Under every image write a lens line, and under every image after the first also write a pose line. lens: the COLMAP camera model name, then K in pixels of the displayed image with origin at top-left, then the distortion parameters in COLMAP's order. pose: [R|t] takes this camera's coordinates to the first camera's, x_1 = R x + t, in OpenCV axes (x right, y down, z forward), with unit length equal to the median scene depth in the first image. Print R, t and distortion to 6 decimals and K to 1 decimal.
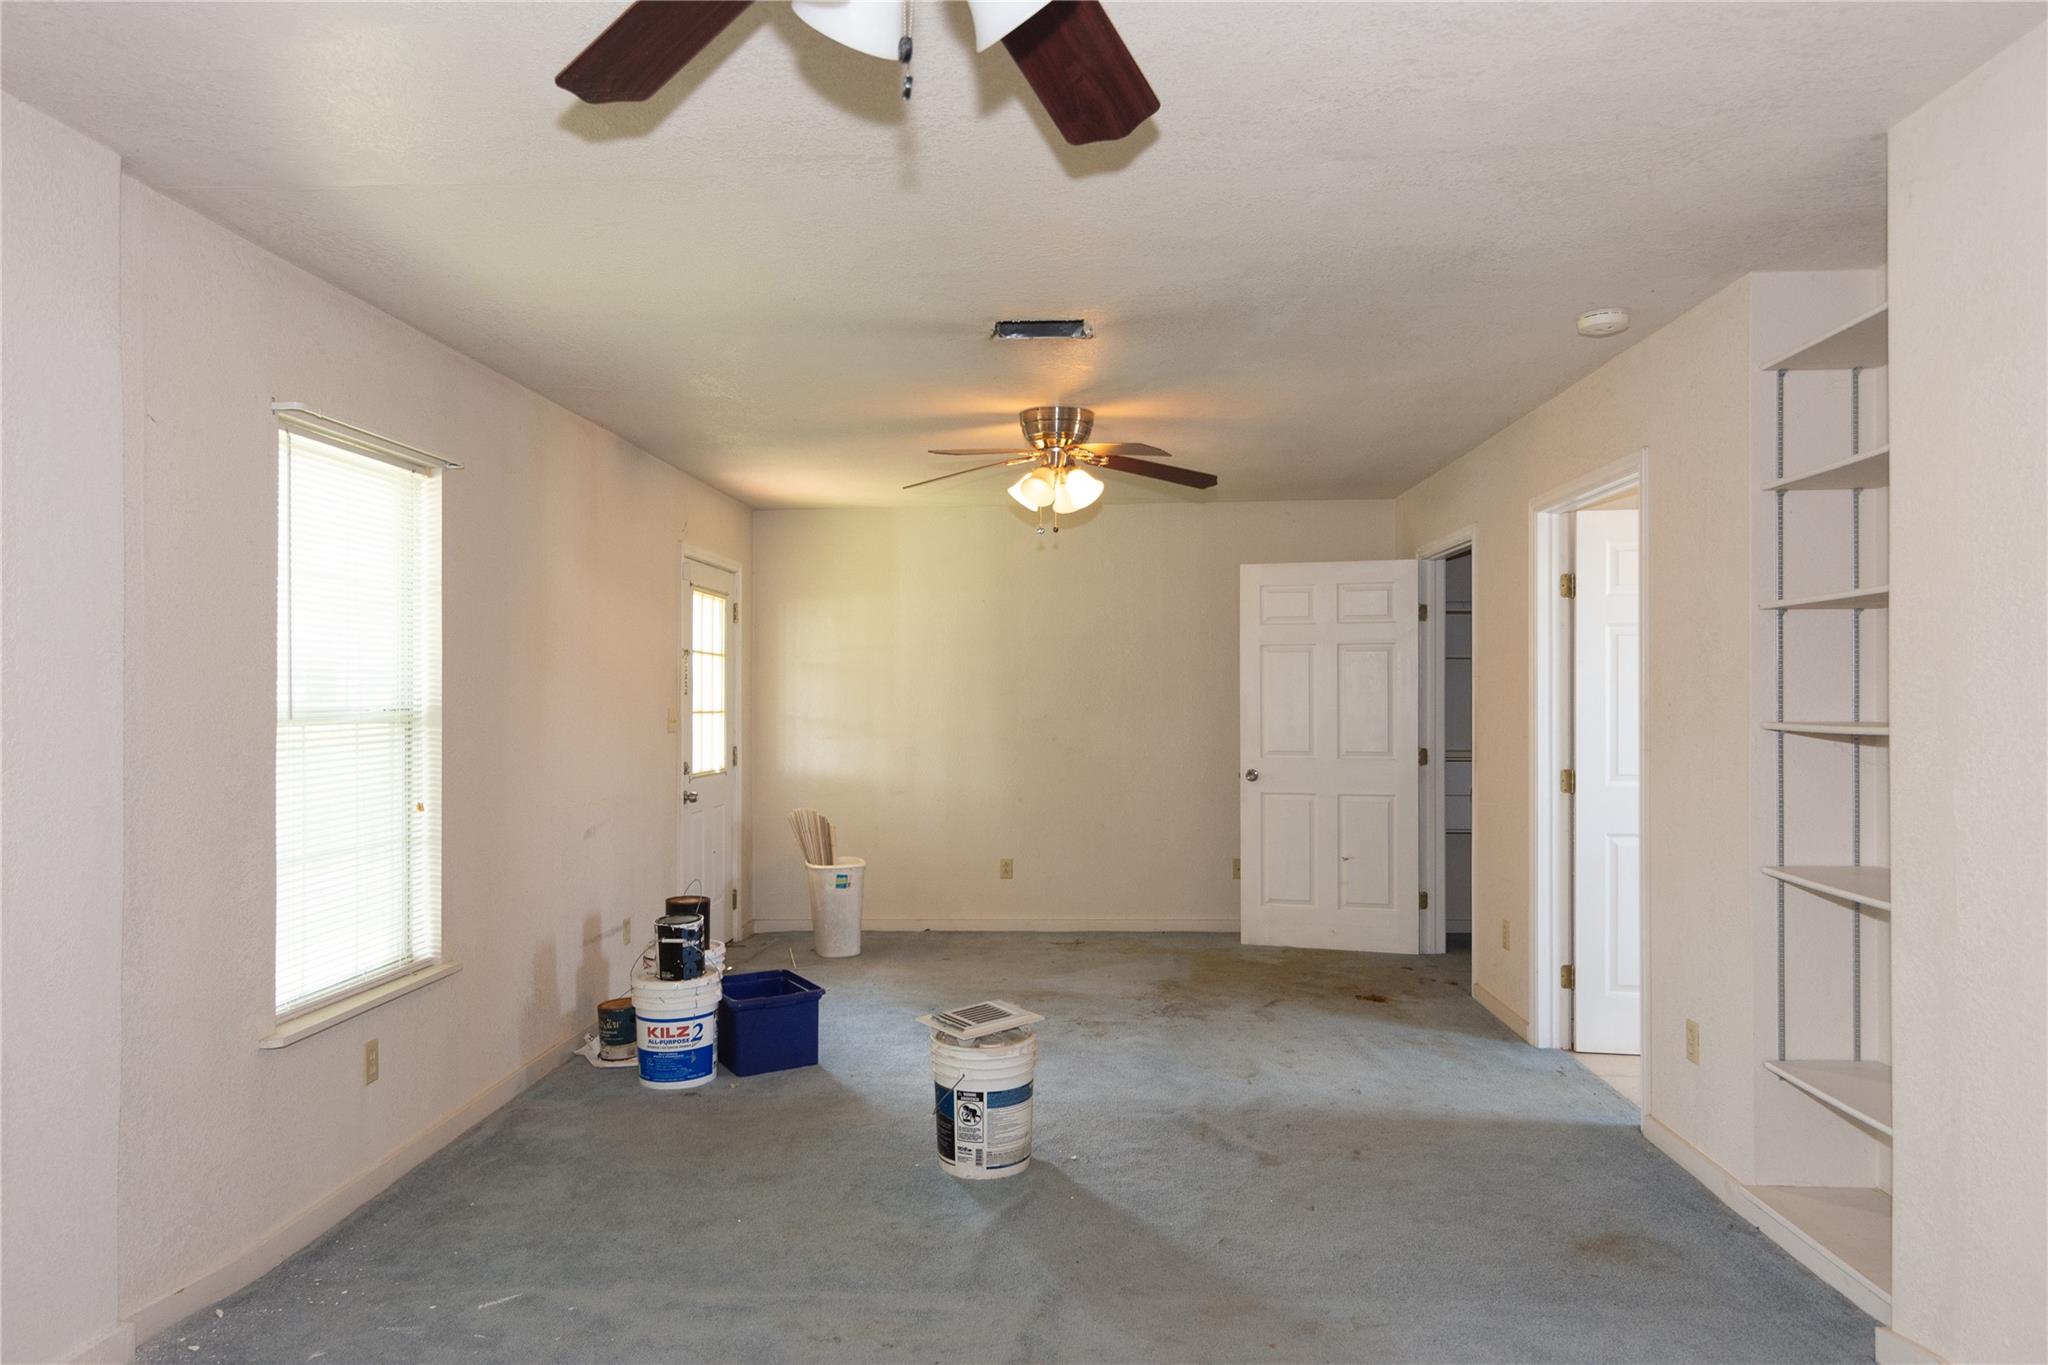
lens RADIAL K [[1298.0, 0, 1026.4], [0, 1298.0, 686.0], [0, 0, 1]] dist [0.000962, 0.005304]
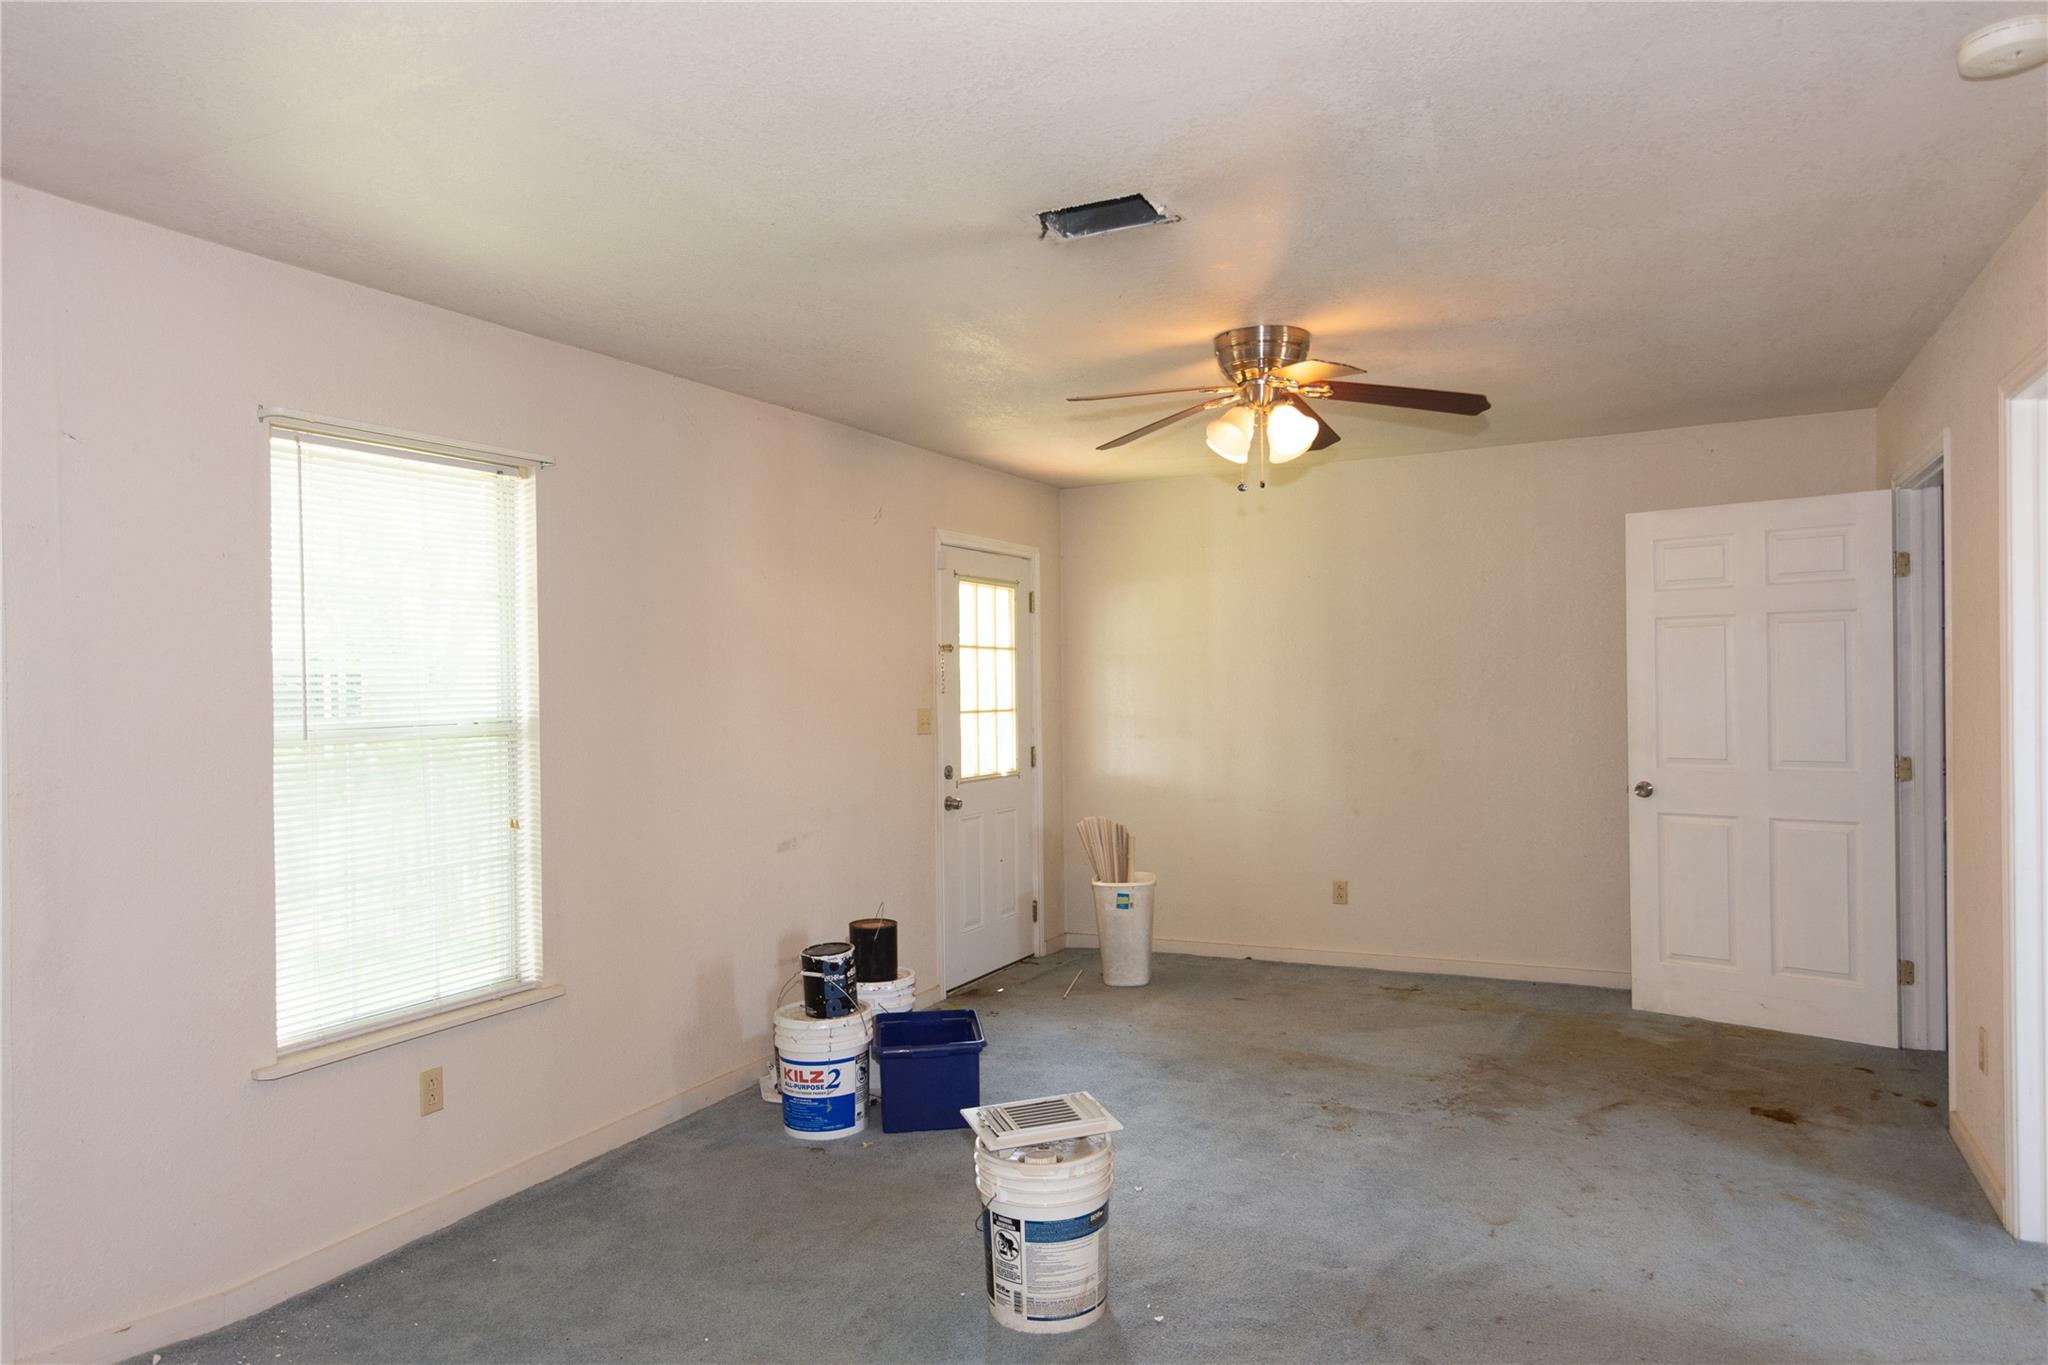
lens RADIAL K [[1298.0, 0, 1014.8], [0, 1298.0, 689.6], [0, 0, 1]] dist [0.000962, 0.005304]
pose [[0.914516, -0.011555, -0.404385, 0.204393], [0.018119, 0.999759, 0.012408, -0.008544], [0.404144, -0.018674, 0.914505, 0.218904]]
